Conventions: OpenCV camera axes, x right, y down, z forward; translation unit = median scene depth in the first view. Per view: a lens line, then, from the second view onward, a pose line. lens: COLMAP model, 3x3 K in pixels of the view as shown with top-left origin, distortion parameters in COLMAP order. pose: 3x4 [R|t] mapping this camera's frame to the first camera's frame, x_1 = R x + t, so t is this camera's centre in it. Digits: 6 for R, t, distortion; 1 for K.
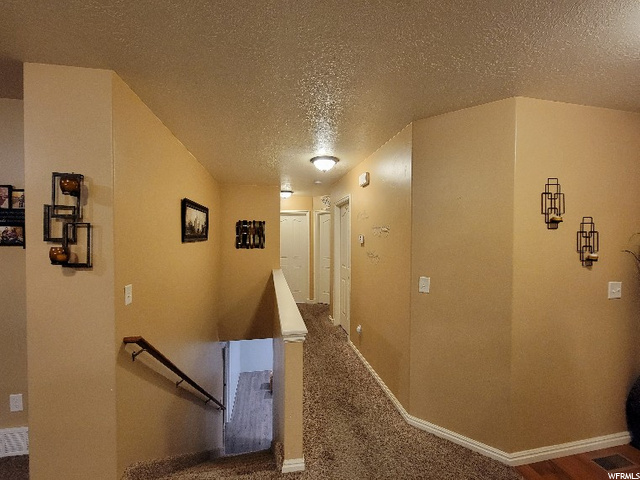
lens RADIAL K [[260.1, 0, 316.3], [0, 260.1, 241.1], [0, 0, 1]] dist [-0.003871, -0.000052]
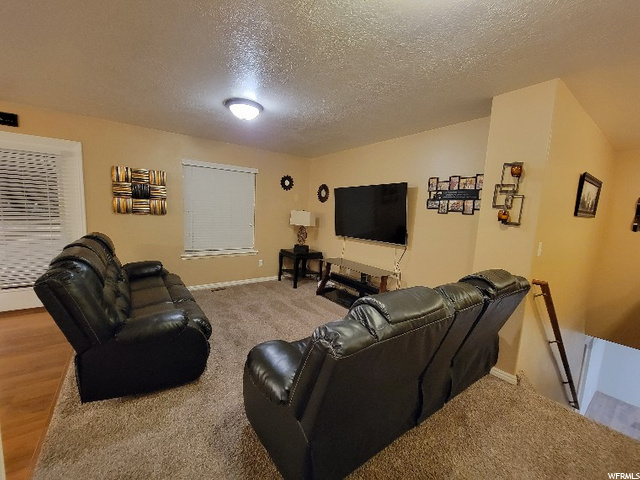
lens RADIAL K [[260.1, 0, 316.3], [0, 260.1, 241.1], [0, 0, 1]] dist [-0.003871, -0.000052]
pose [[0.430087, 0.117524, -0.895105, -0.020519], [-0.057876, 0.993040, 0.102574, 0.058004], [0.900931, 0.007689, 0.433895, -0.378951]]
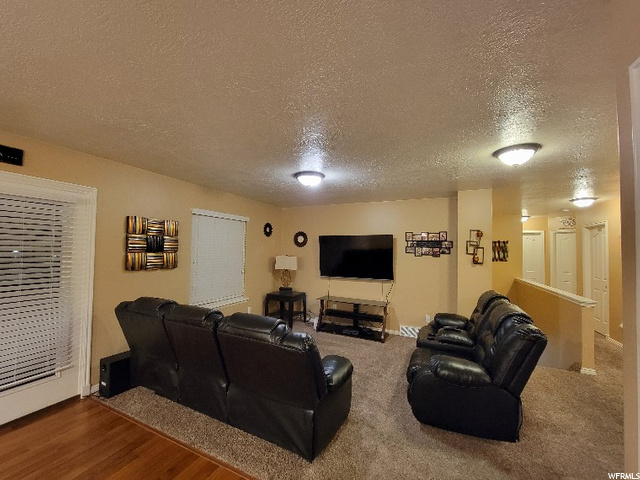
lens RADIAL K [[260.1, 0, 316.3], [0, 260.1, 241.1], [0, 0, 1]] dist [-0.003871, -0.000052]
pose [[0.807640, -0.009416, -0.589601, -0.378517], [-0.023260, 0.998586, -0.047809, 0.017192], [0.589217, 0.052327, 0.806278, -1.169066]]
